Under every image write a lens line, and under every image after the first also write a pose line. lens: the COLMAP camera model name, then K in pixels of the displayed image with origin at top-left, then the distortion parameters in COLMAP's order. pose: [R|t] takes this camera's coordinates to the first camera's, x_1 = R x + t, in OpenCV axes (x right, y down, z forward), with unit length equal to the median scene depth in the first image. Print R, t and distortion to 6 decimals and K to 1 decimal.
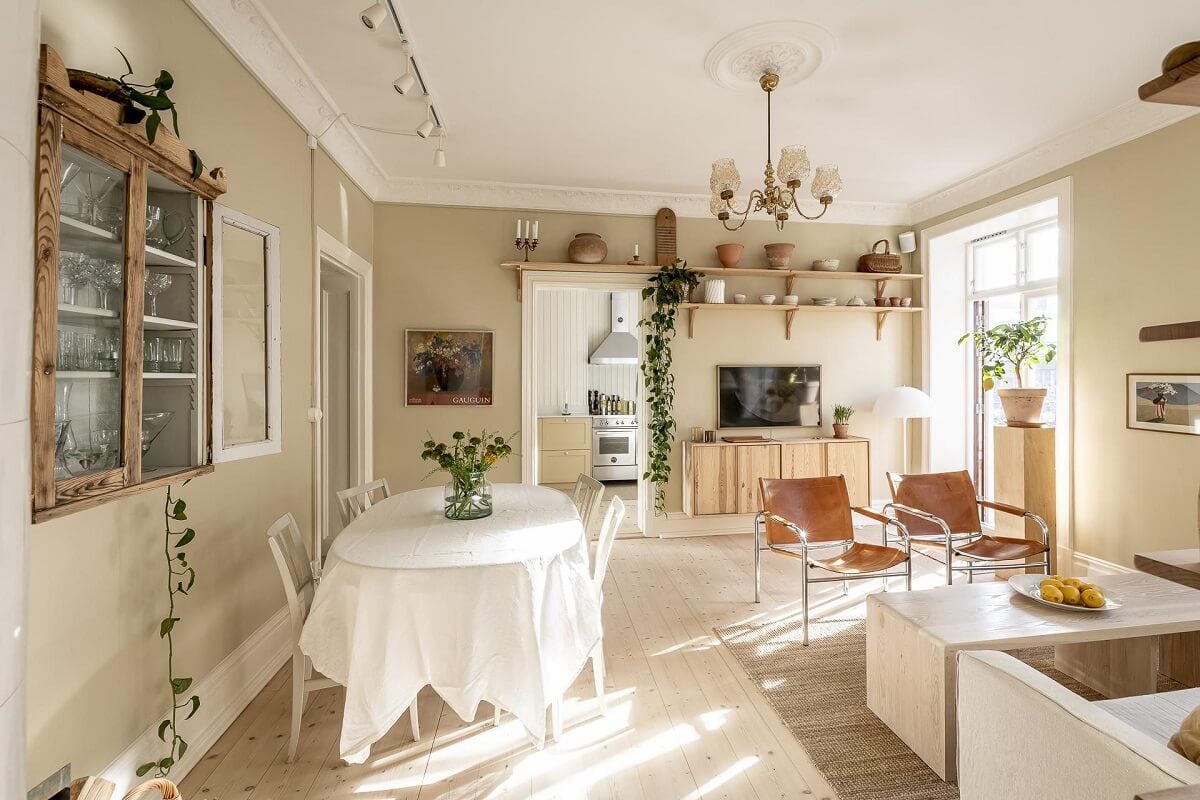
lens RADIAL K [[584.8, 0, 631.4], [0, 584.8, 373.8], [0, 0, 1]] dist [0.000269, -0.000179]
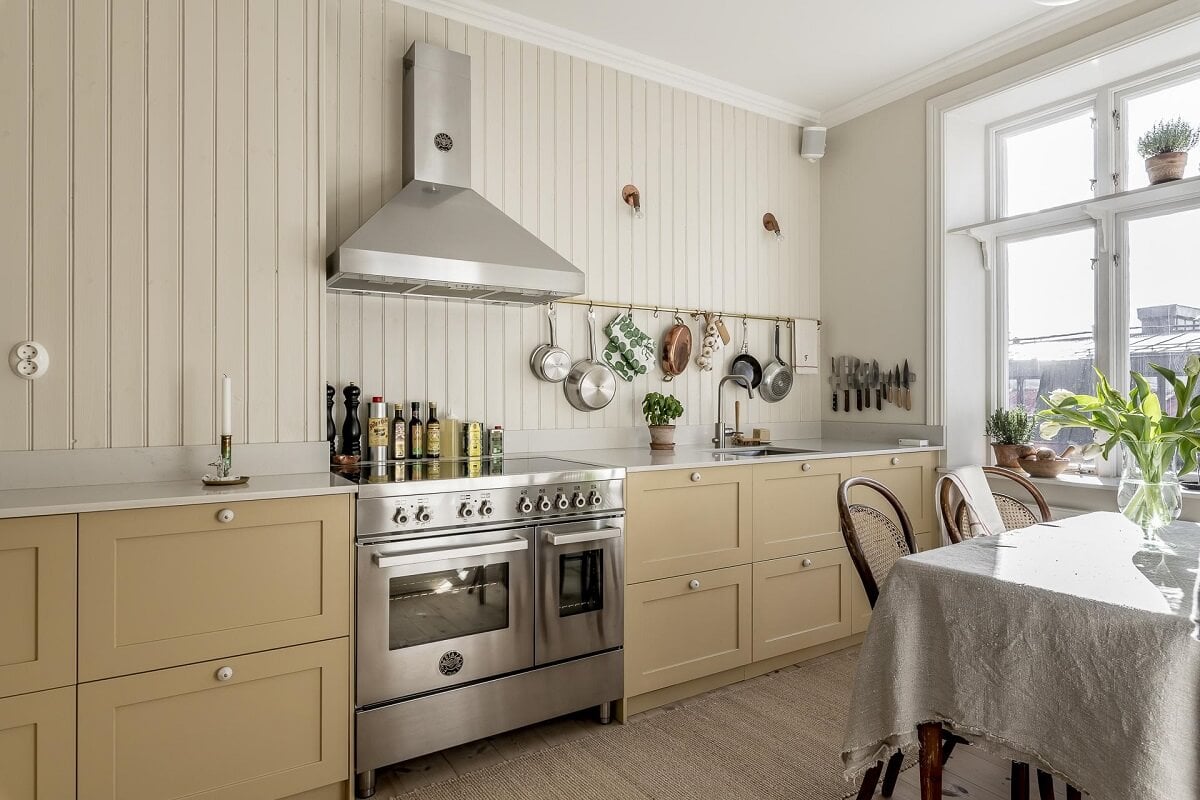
lens RADIAL K [[713.5, 0, 648.9], [0, 713.5, 390.0], [0, 0, 1]] dist [-0.002133, -0.001035]
pose [[0.914527, 0.004917, 0.404496, -0.111537], [-0.003545, 0.999985, -0.004142, 0.051830], [-0.404510, 0.002354, 0.914531, 1.039370]]
